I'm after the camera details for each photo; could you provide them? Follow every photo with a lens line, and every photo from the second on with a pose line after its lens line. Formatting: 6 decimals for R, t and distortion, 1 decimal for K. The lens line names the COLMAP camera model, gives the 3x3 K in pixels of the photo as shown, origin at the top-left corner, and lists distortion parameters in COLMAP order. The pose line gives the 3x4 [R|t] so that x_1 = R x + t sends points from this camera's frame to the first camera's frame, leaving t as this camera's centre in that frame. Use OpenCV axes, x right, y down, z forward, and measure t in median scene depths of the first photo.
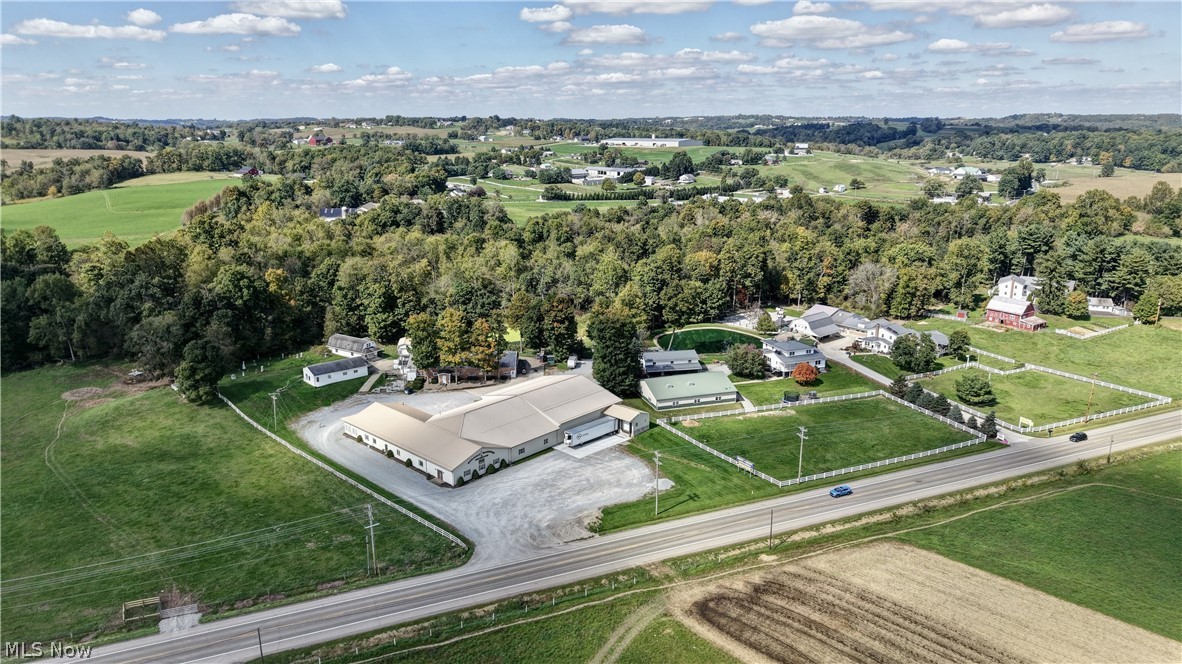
lens RADIAL K [[826.3, 0, 574.7], [0, 826.3, 337.3], [0, 0, 1]] dist [0.016569, -0.020589]
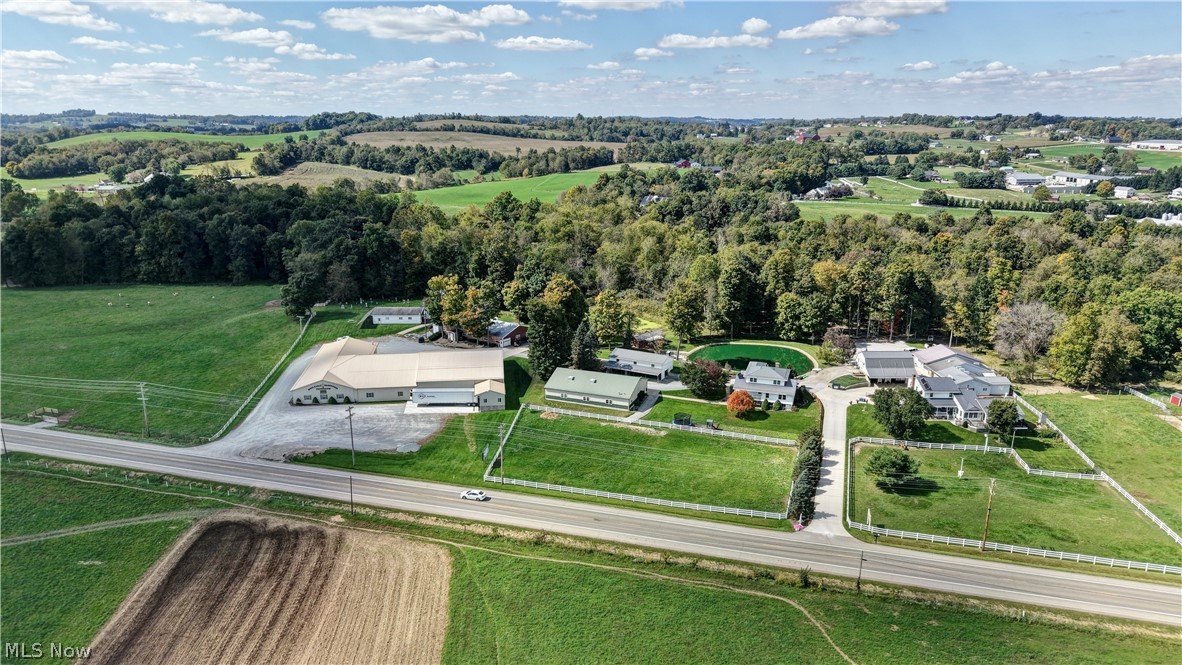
lens RADIAL K [[826.3, 0, 574.7], [0, 826.3, 337.8], [0, 0, 1]] dist [0.016569, -0.020589]
pose [[0.755559, 0.169375, -0.632806, 0.268576], [-0.169791, 0.983618, 0.060546, -0.017679], [0.632694, 0.061699, 0.771940, 0.092234]]
